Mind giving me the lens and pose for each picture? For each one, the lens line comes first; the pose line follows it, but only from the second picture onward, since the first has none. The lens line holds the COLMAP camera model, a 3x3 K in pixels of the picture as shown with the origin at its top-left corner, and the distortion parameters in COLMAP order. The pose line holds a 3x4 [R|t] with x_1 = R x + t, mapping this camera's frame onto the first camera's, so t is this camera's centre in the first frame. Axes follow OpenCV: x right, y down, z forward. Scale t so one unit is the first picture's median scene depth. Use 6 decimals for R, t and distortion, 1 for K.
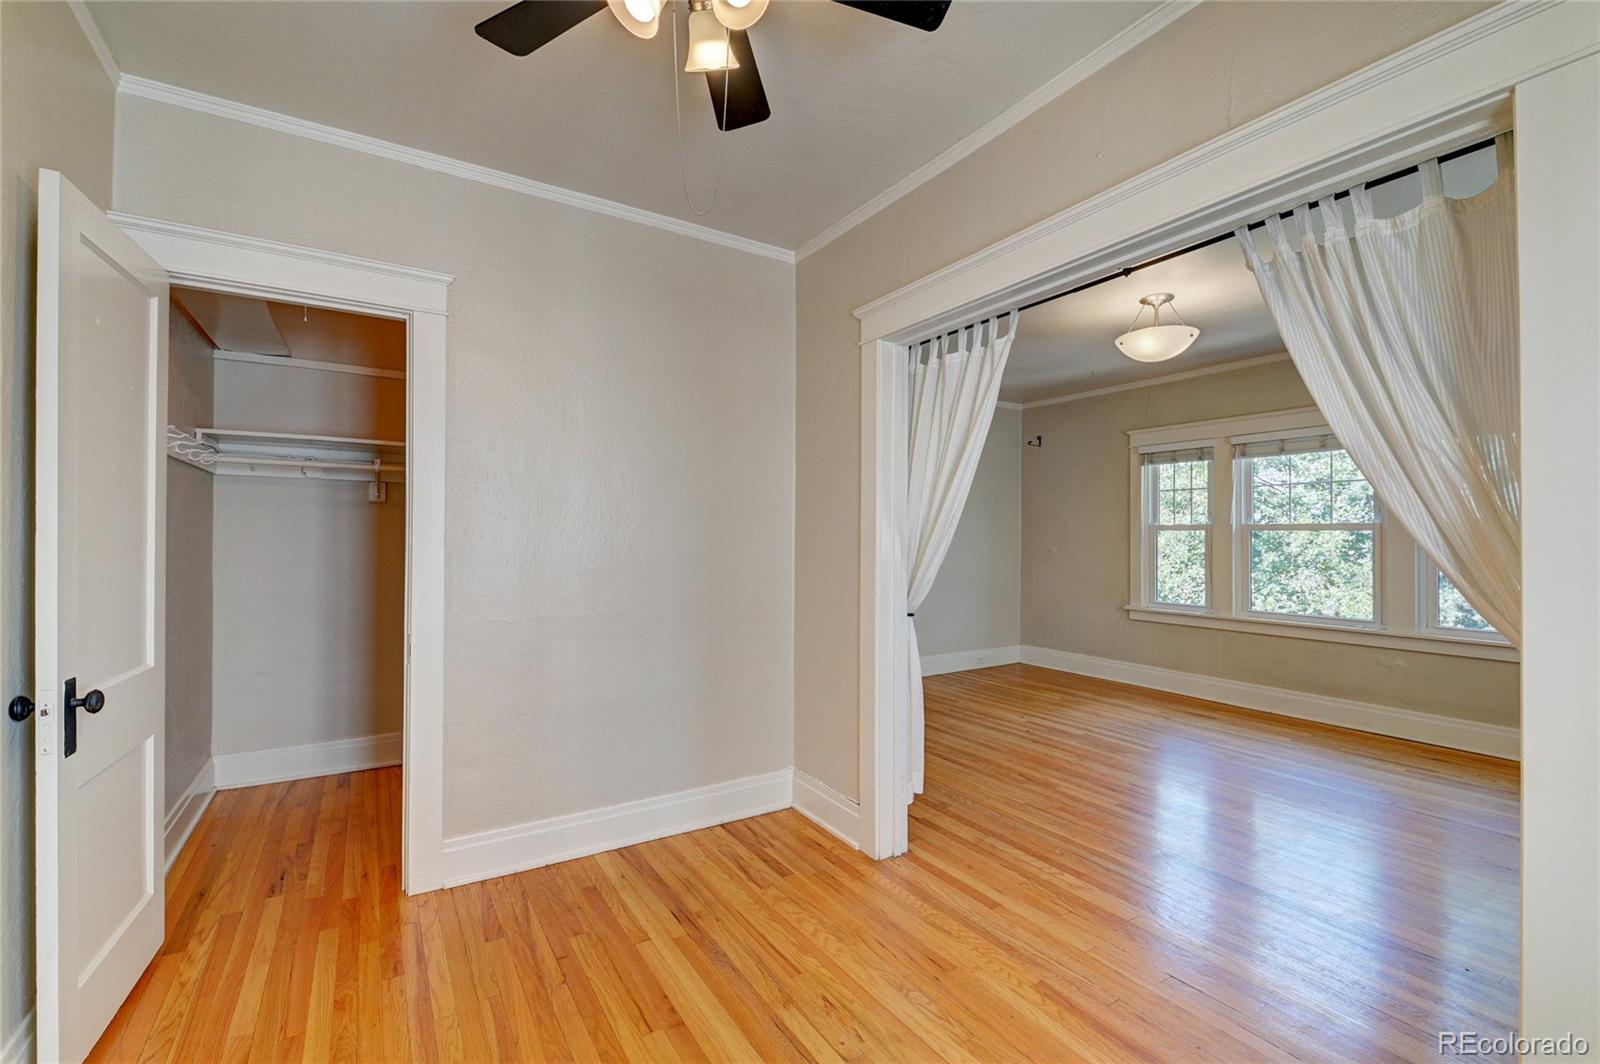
lens RADIAL K [[682.5, 0, 800.7], [0, 682.5, 534.4], [0, 0, 1]] dist [0.013546, -0.007228]
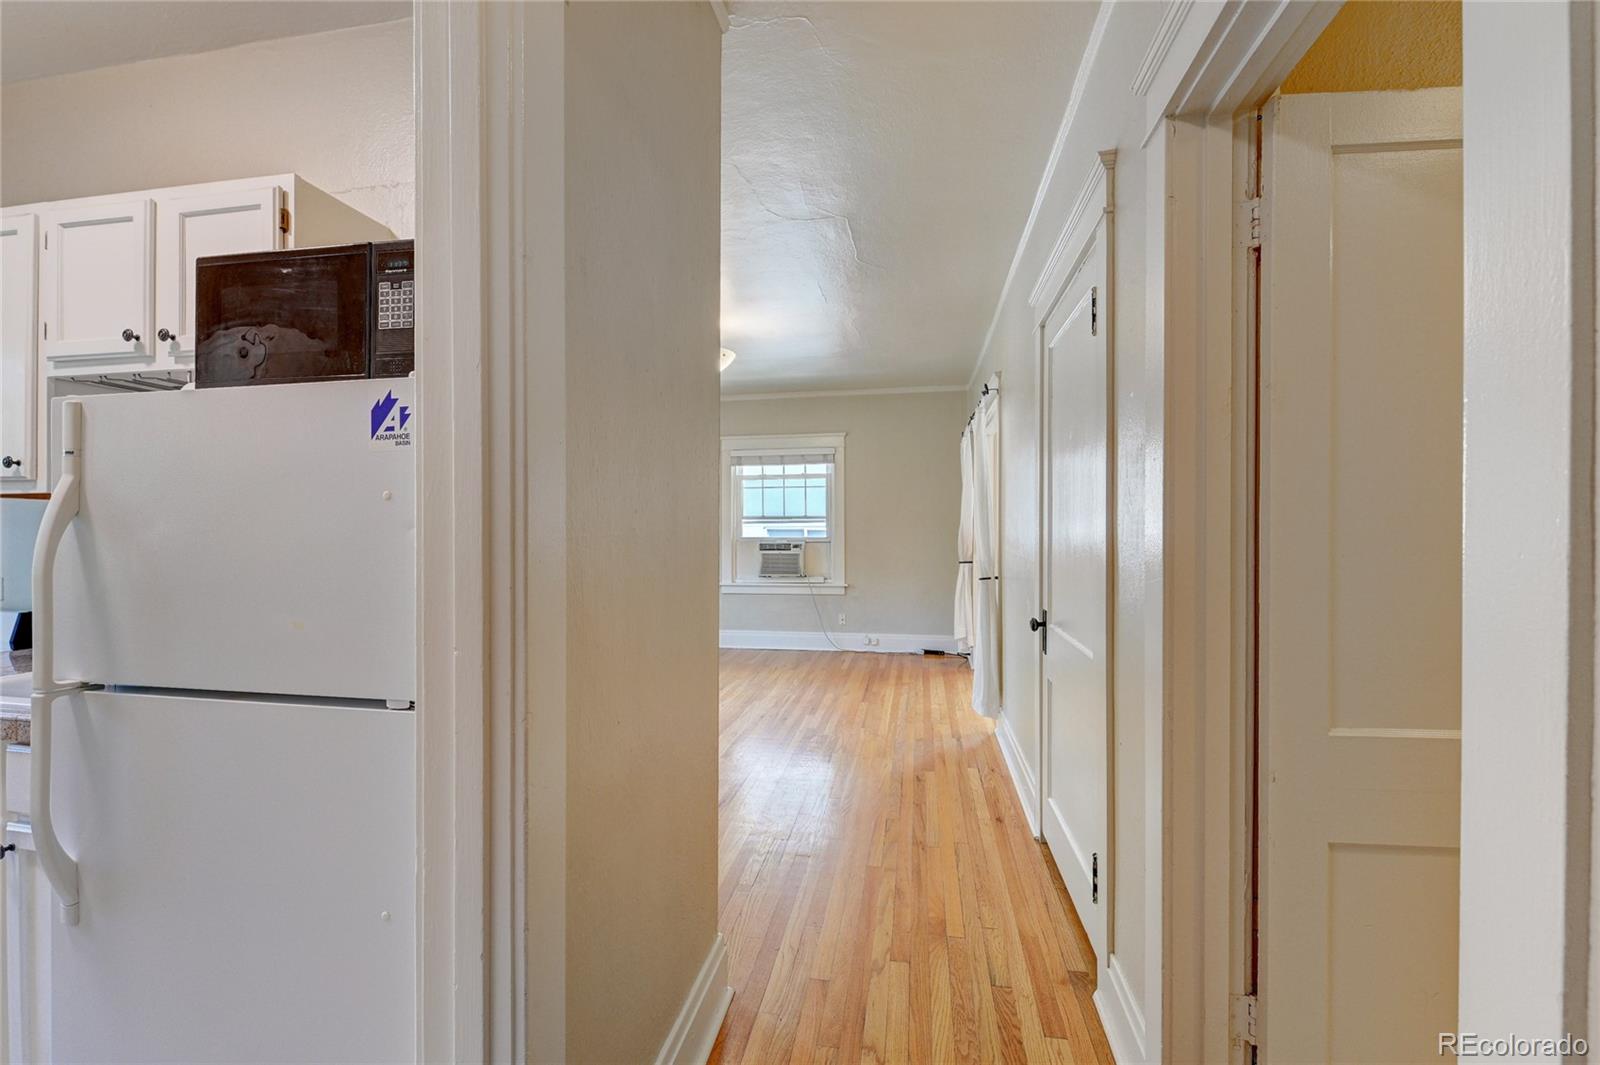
lens RADIAL K [[682.5, 0, 795.8], [0, 682.5, 530.8], [0, 0, 1]] dist [0.013546, -0.007228]
pose [[-0.733145, -0.007130, 0.680035, -0.590842], [-0.005748, 0.999974, 0.004287, 0.013342], [-0.680048, -0.000766, -0.733168, 2.596149]]
